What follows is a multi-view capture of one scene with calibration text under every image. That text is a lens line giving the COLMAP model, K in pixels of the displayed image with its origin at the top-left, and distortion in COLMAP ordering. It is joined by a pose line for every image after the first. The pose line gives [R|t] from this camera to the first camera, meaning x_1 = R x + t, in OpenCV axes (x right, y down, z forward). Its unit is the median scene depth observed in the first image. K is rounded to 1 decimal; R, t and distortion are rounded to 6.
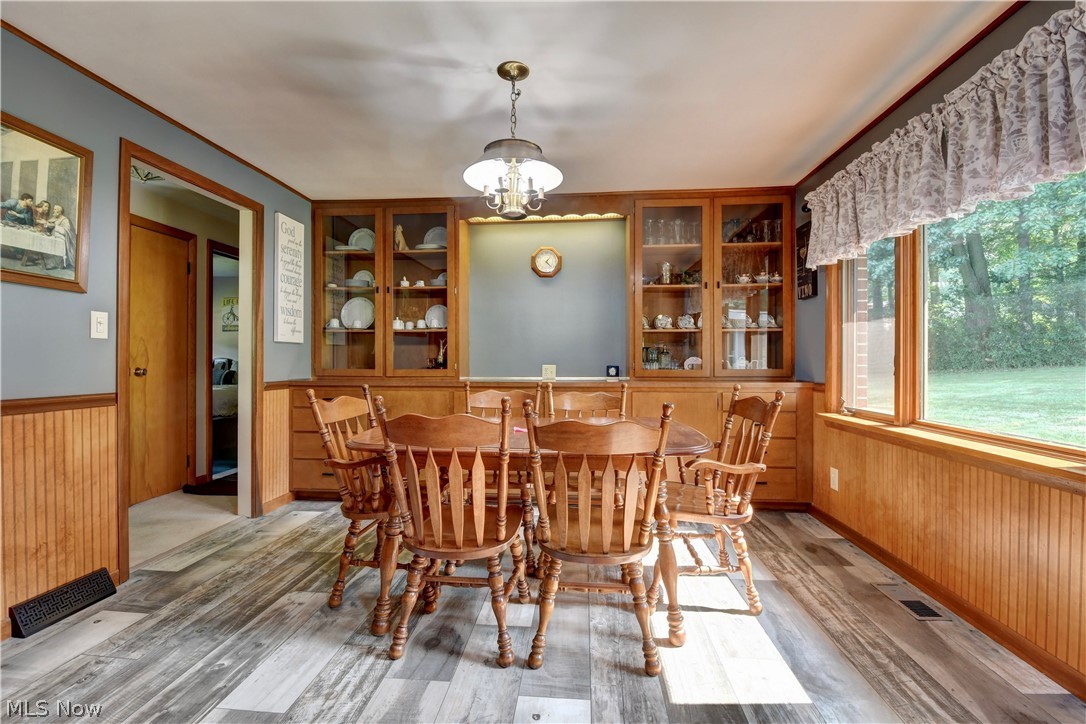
lens RADIAL K [[476.1, 0, 535.9], [0, 476.1, 362.9], [0, 0, 1]] dist [-0.015267, -0.004859]
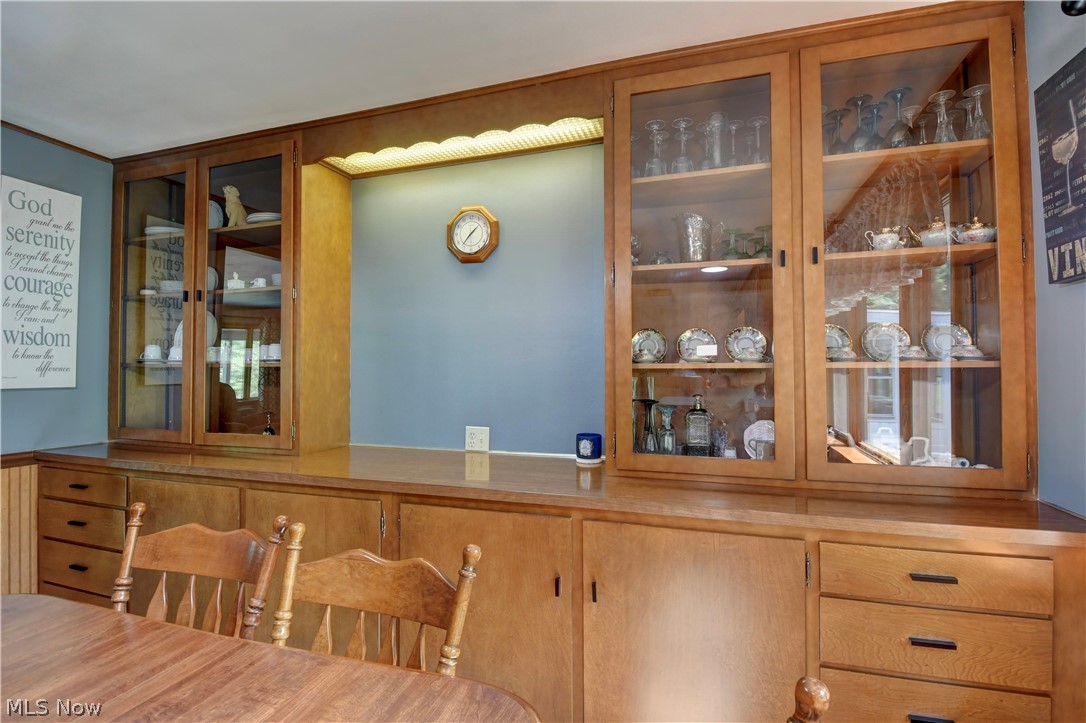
lens RADIAL K [[507.9, 0, 537.7], [0, 507.9, 359.7], [0, 0, 1]] dist [-0.018632, -0.003006]
pose [[0.973959, -0.005681, -0.226654, 0.241902], [0.000499, 0.999737, -0.022917, -0.062481], [0.226724, 0.022207, 0.973706, 0.507422]]
